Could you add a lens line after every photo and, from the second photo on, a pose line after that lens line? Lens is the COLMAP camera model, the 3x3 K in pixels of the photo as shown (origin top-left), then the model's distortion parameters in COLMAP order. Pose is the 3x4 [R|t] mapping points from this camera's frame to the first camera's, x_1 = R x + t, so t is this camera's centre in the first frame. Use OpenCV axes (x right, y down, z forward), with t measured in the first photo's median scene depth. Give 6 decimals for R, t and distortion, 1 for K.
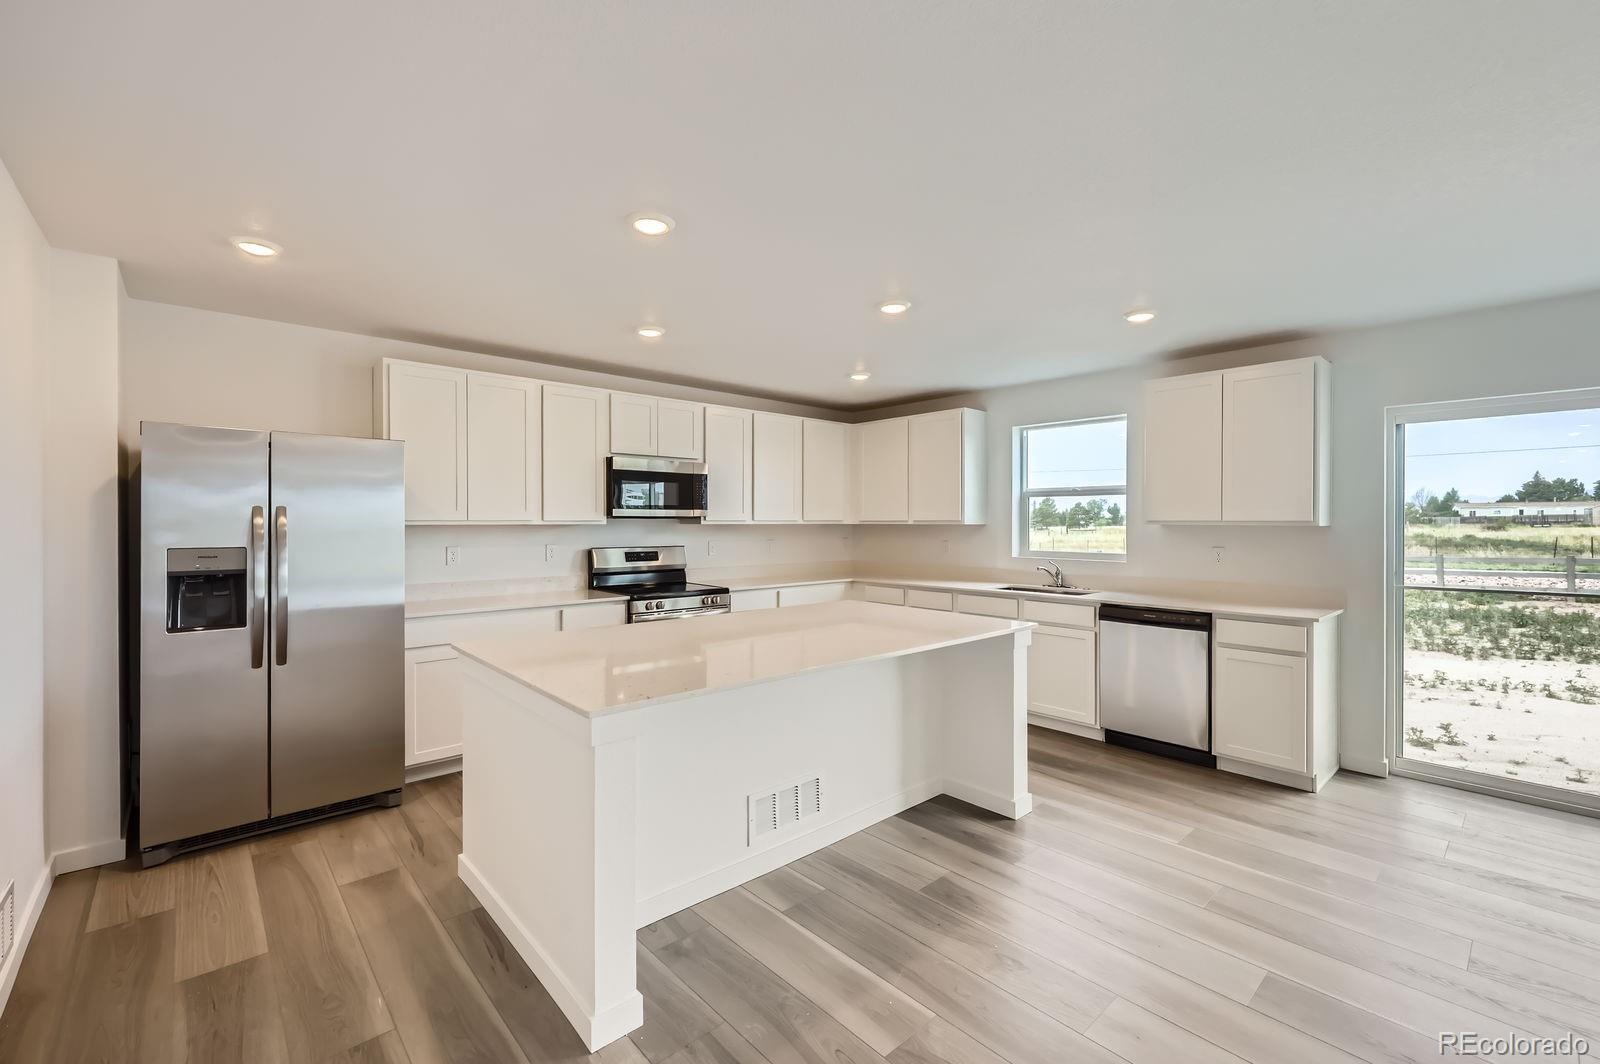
lens RADIAL K [[686.7, 0, 801.3], [0, 686.7, 525.8], [0, 0, 1]] dist [-0.000380, 0.000013]
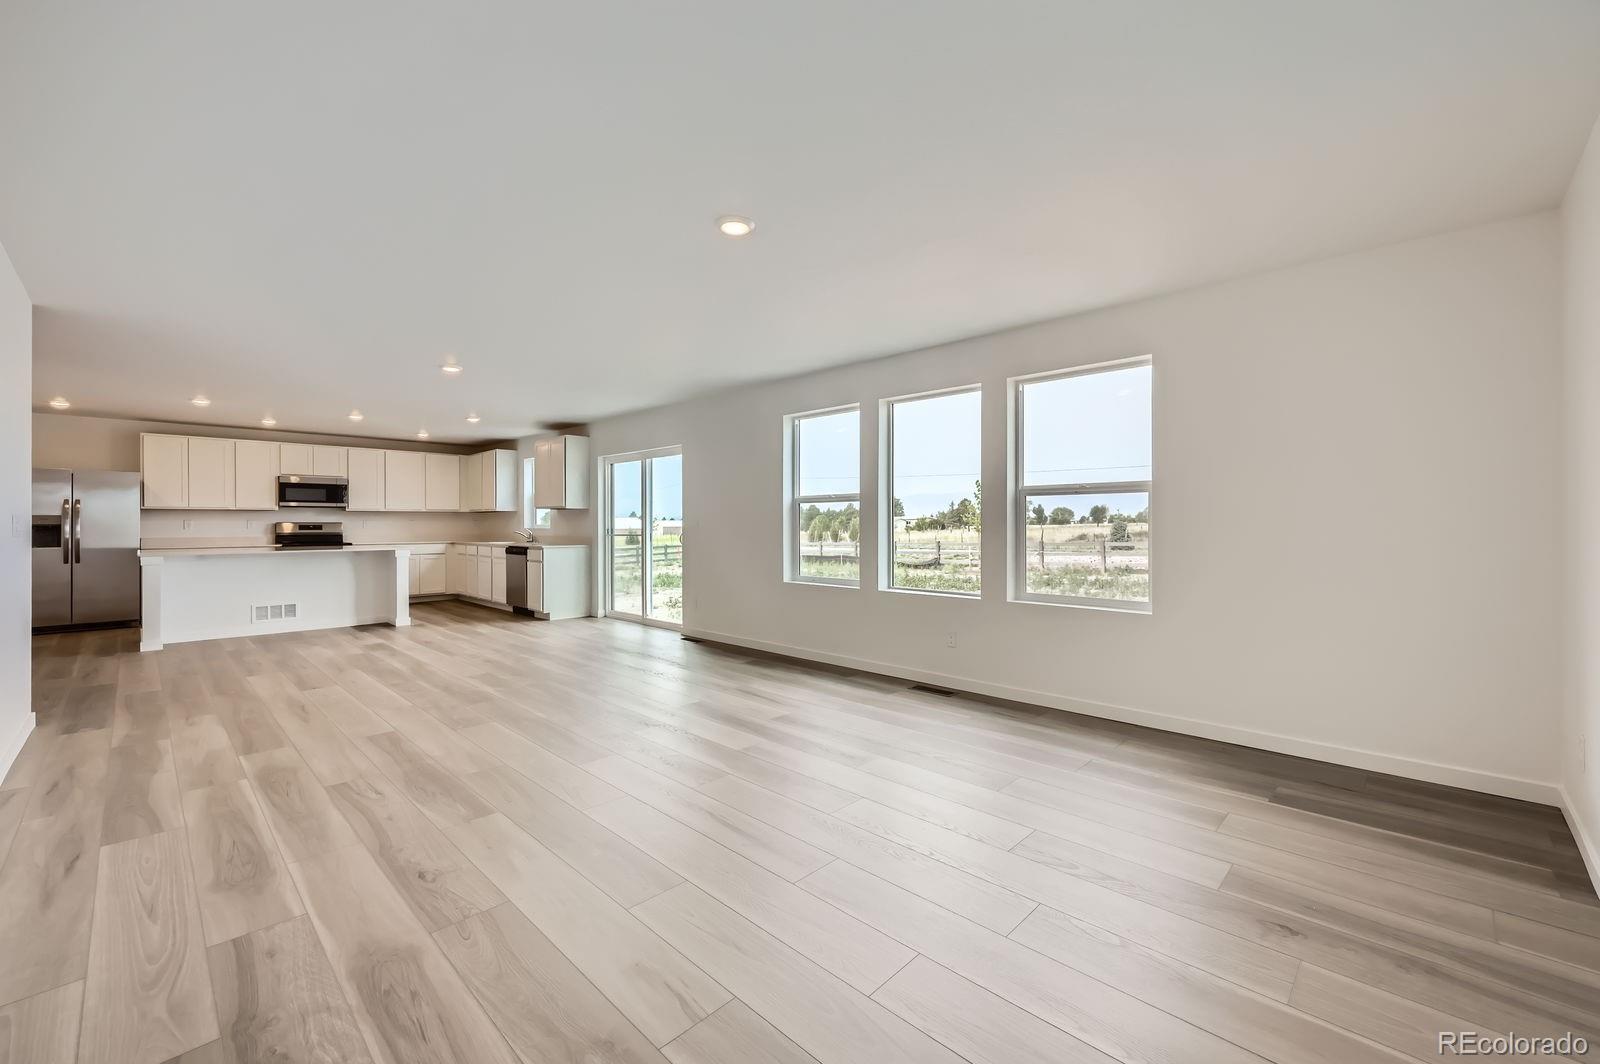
lens RADIAL K [[644.8, 0, 791.0], [0, 644.8, 524.1], [0, 0, 1]] dist [0.001767, -0.000265]
pose [[0.998881, -0.002446, 0.047230, 1.330699], [0.002574, 0.999993, -0.002653, 0.056060], [-0.047224, 0.002771, 0.998880, -1.134460]]
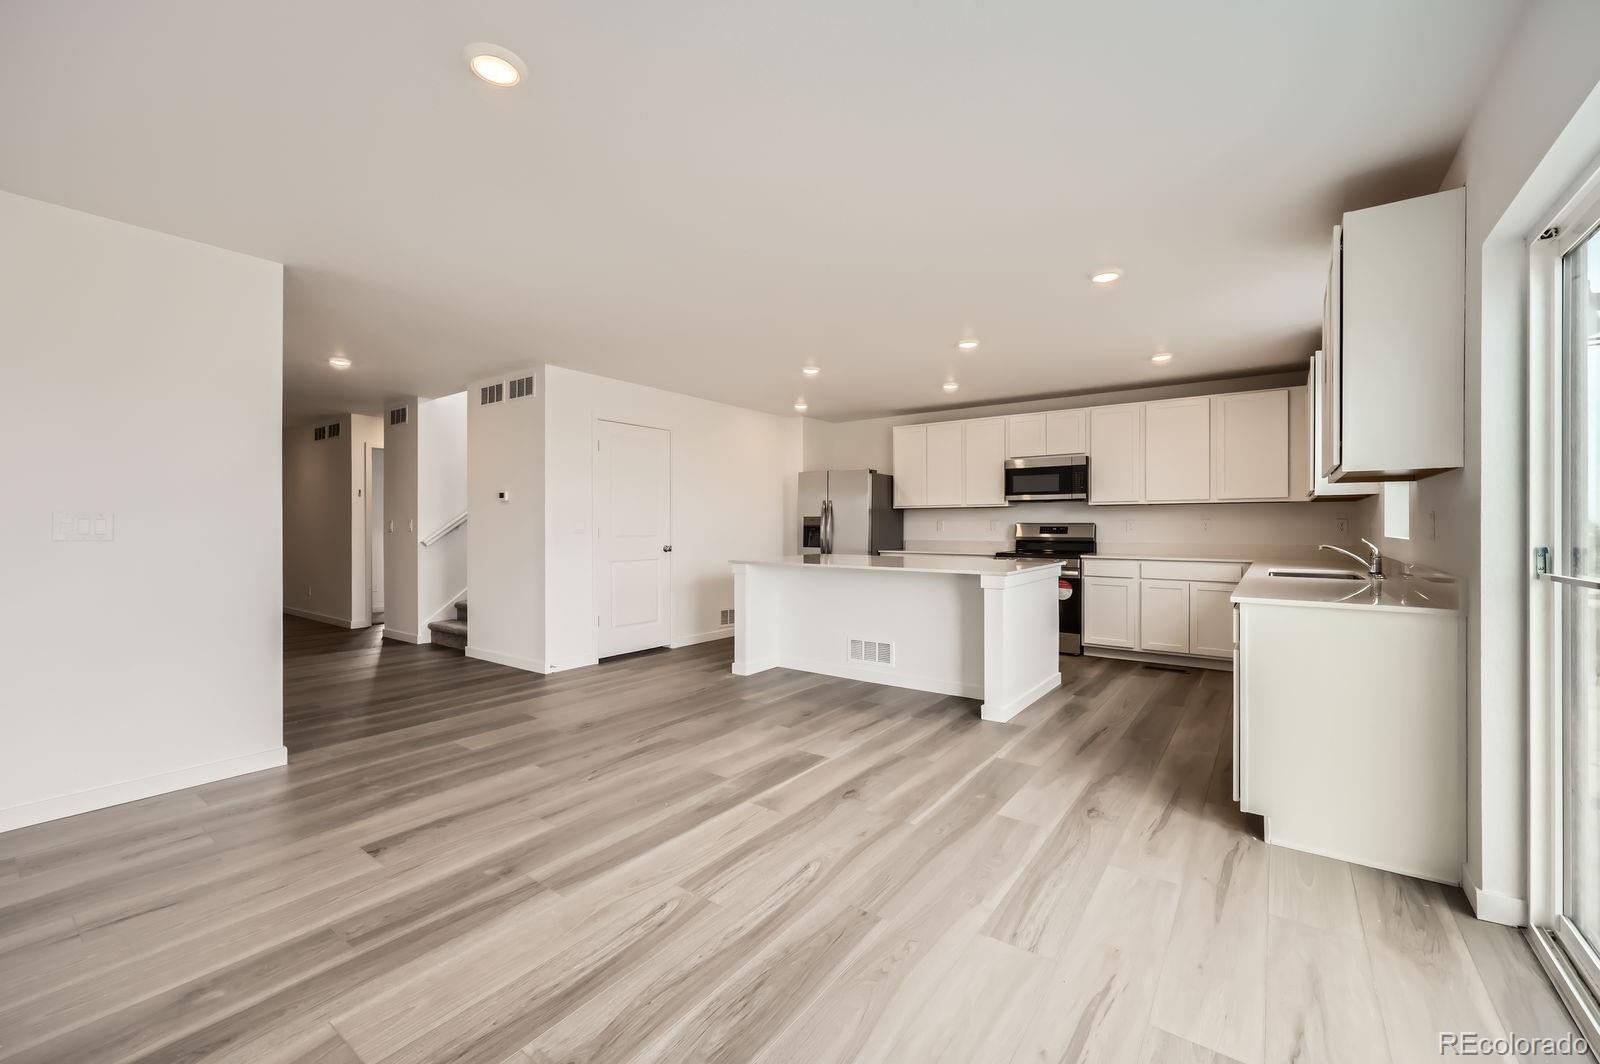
lens RADIAL K [[644.8, 0, 811.7], [0, 644.8, 524.0], [0, 0, 1]] dist [0.001767, -0.000265]
pose [[0.198571, -0.002176, -0.980084, 1.194302], [-0.002655, 0.999993, -0.002758, 0.048216], [0.980083, 0.003149, 0.198564, 0.352774]]
